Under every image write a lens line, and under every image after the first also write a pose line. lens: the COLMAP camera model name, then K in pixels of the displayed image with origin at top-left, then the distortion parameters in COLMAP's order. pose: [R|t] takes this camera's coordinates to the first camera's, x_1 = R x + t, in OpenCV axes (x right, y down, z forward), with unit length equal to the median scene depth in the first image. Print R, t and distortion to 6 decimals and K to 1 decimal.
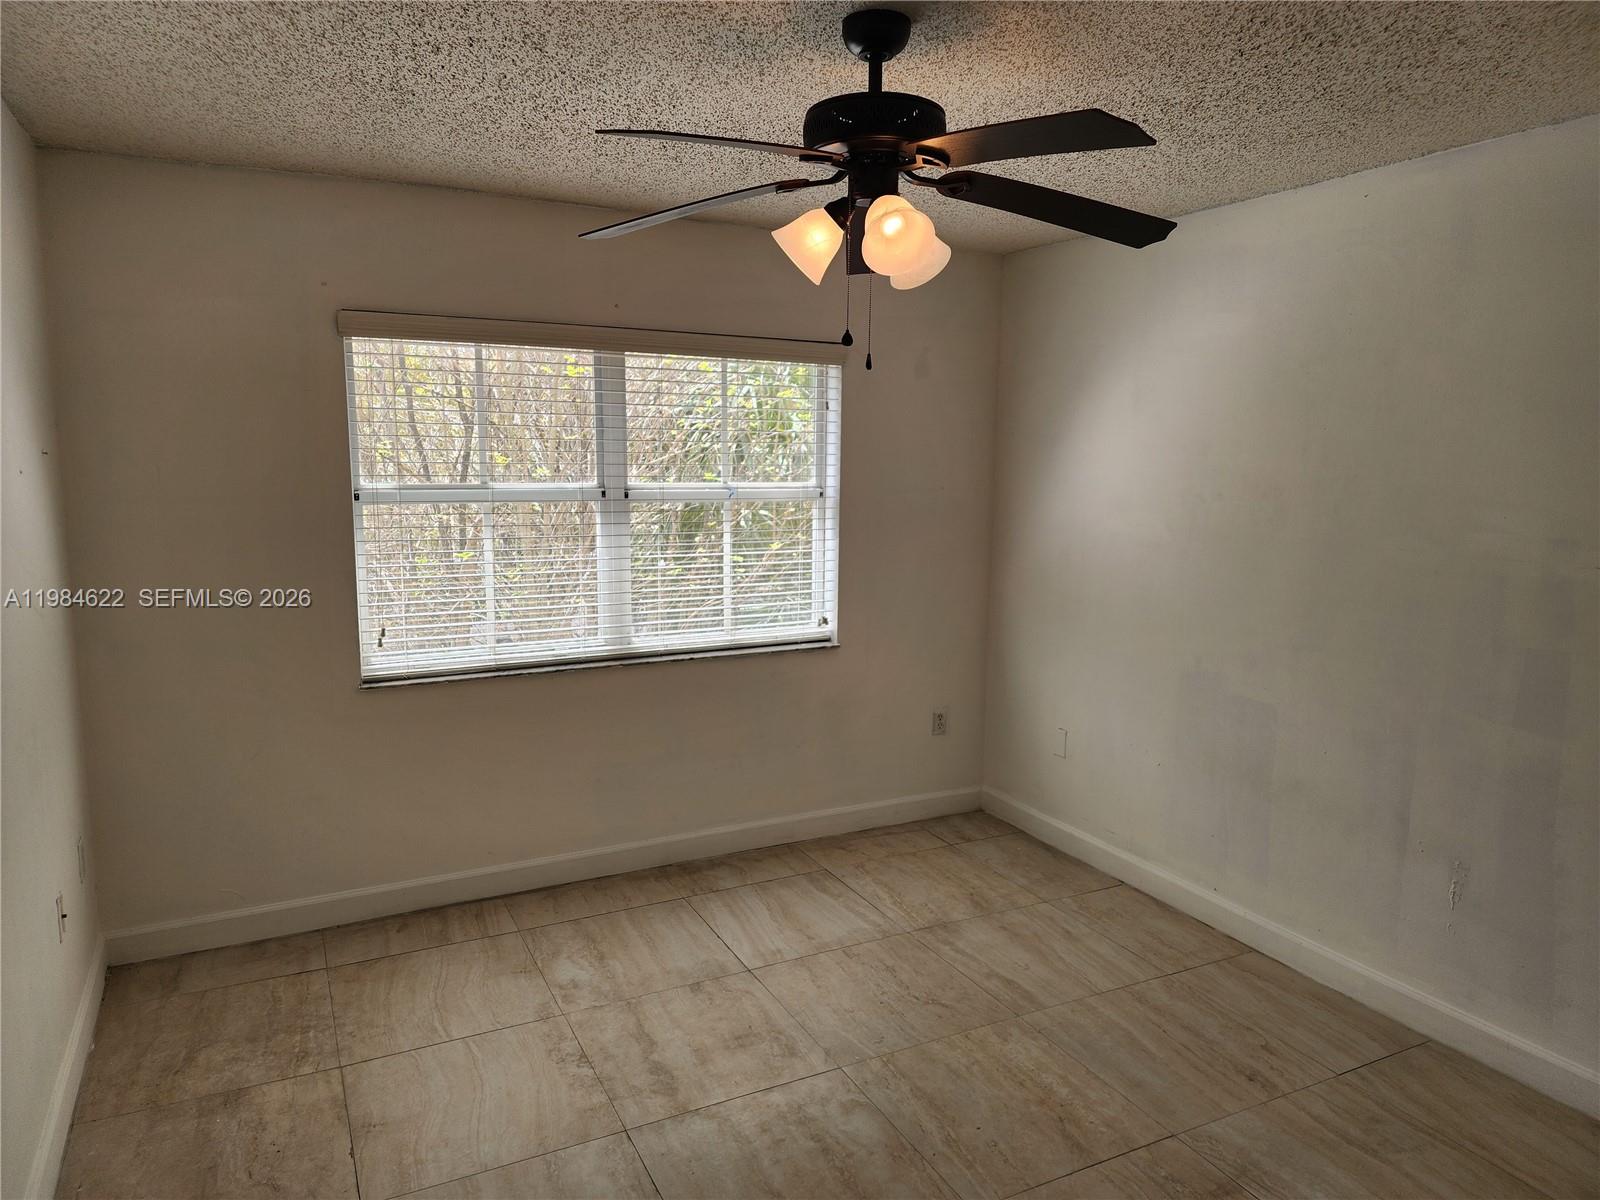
lens RADIAL K [[1064.6, 0, 796.6], [0, 1064.6, 609.7], [0, 0, 1]] dist [0.082901, -0.067876]
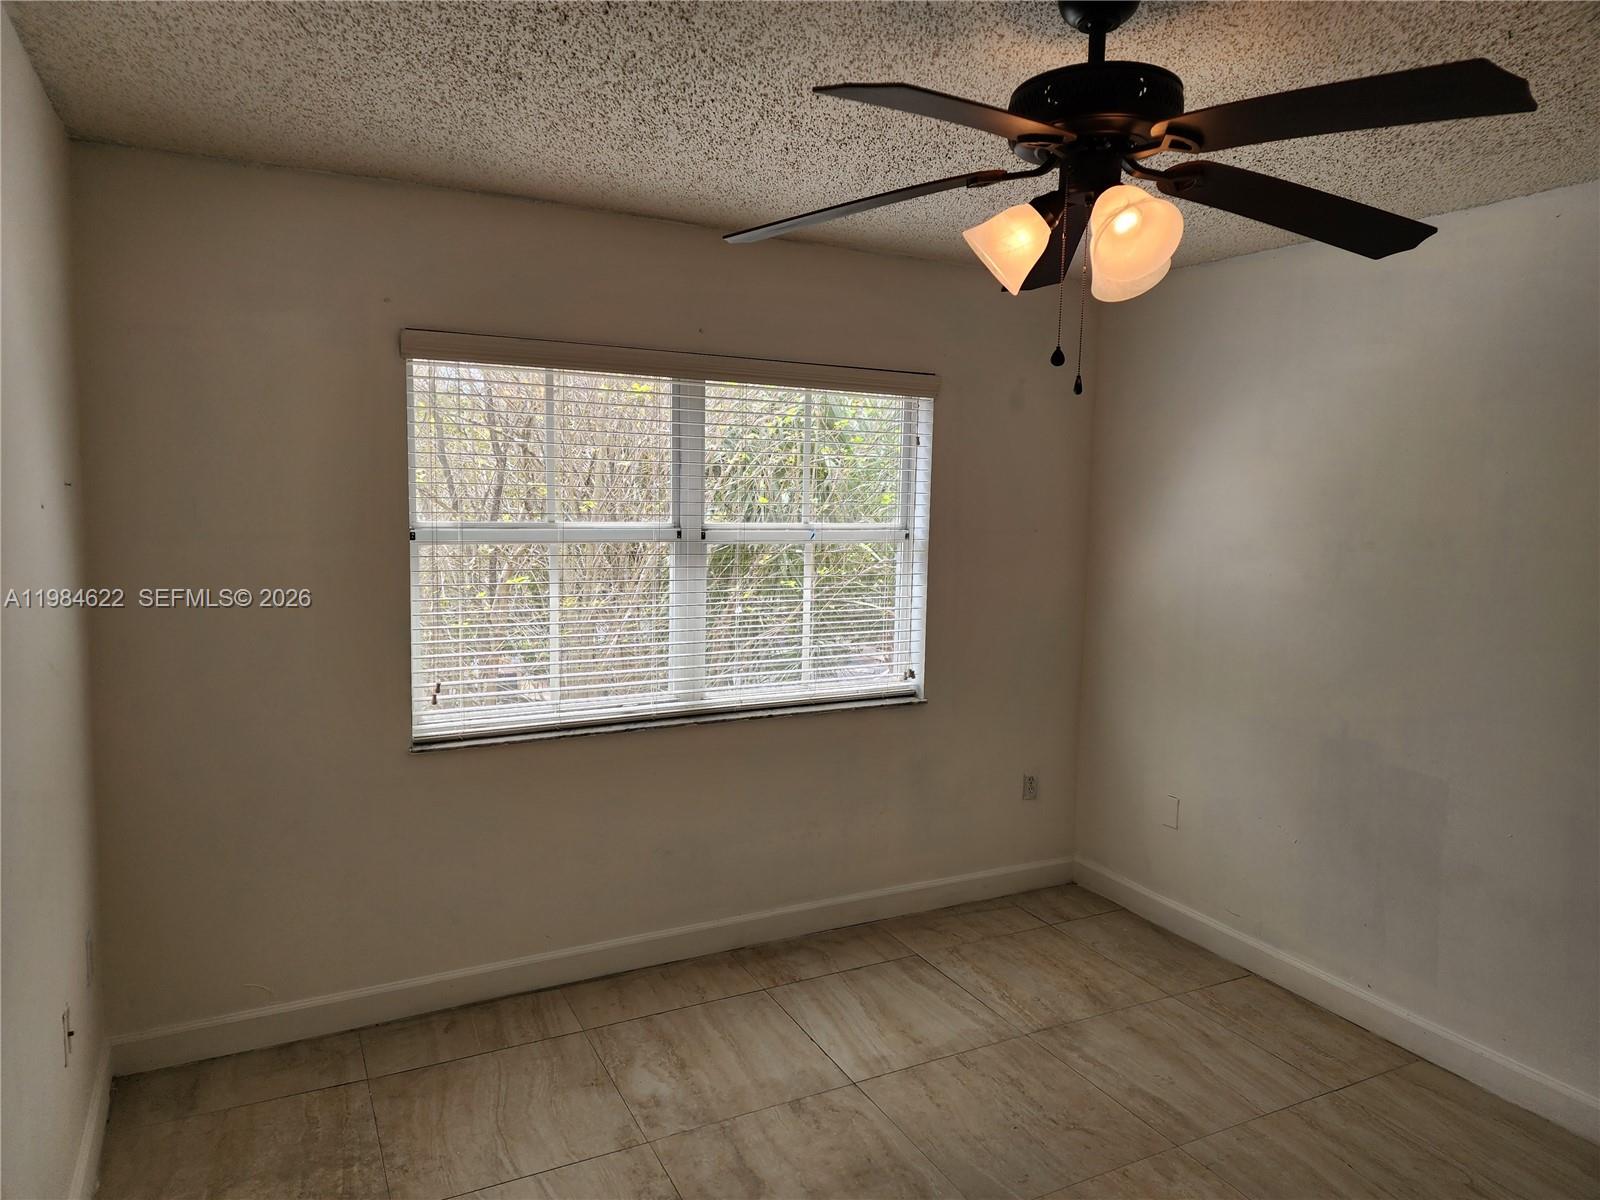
lens RADIAL K [[1064.6, 0, 813.4], [0, 1064.6, 598.9], [0, 0, 1]] dist [0.082901, -0.067876]
pose [[0.999795, 0.009755, 0.017740, -0.094956], [-0.008954, 0.998962, -0.044658, -0.016229], [-0.018157, 0.044490, 0.998845, 0.108986]]
